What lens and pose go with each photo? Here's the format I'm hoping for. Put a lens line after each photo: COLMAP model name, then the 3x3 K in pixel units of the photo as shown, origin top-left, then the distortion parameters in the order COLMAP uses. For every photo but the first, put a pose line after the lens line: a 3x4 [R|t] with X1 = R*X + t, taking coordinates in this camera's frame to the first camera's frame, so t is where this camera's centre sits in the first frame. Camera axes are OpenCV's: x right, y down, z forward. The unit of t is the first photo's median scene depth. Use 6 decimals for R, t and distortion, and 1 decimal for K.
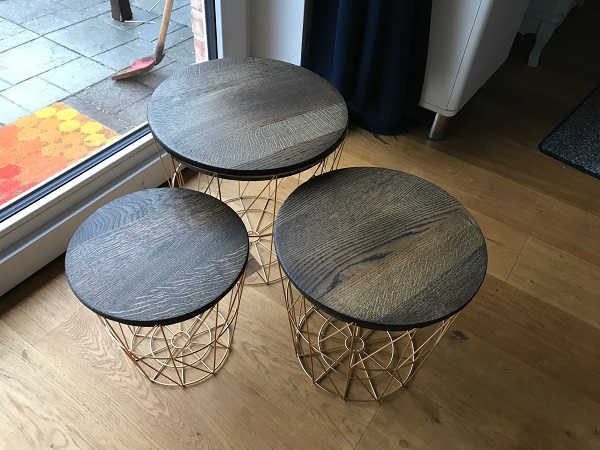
lens RADIAL K [[500.0, 0, 294.4], [0, 500.0, 218.2], [0, 0, 1]] dist [0.028774, -0.034454]
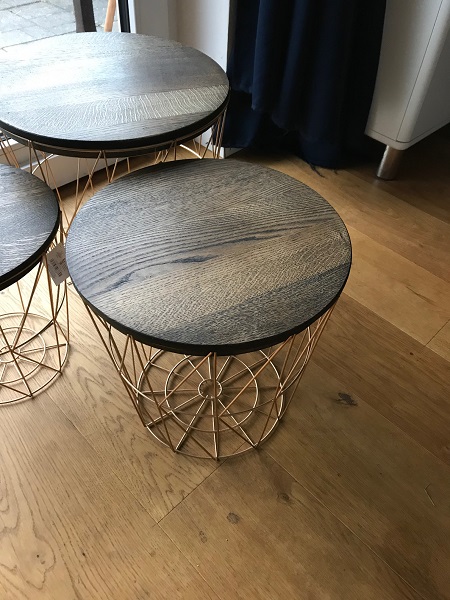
lens RADIAL K [[500.0, 0, 228.5], [0, 500.0, 293.8], [0, 0, 1]] dist [0.028774, -0.034454]
pose [[0.984607, 0.123924, -0.123252, 0.252295], [-0.122850, 0.992291, 0.016305, 0.088144], [0.124322, -0.000912, 0.992242, 0.216836]]
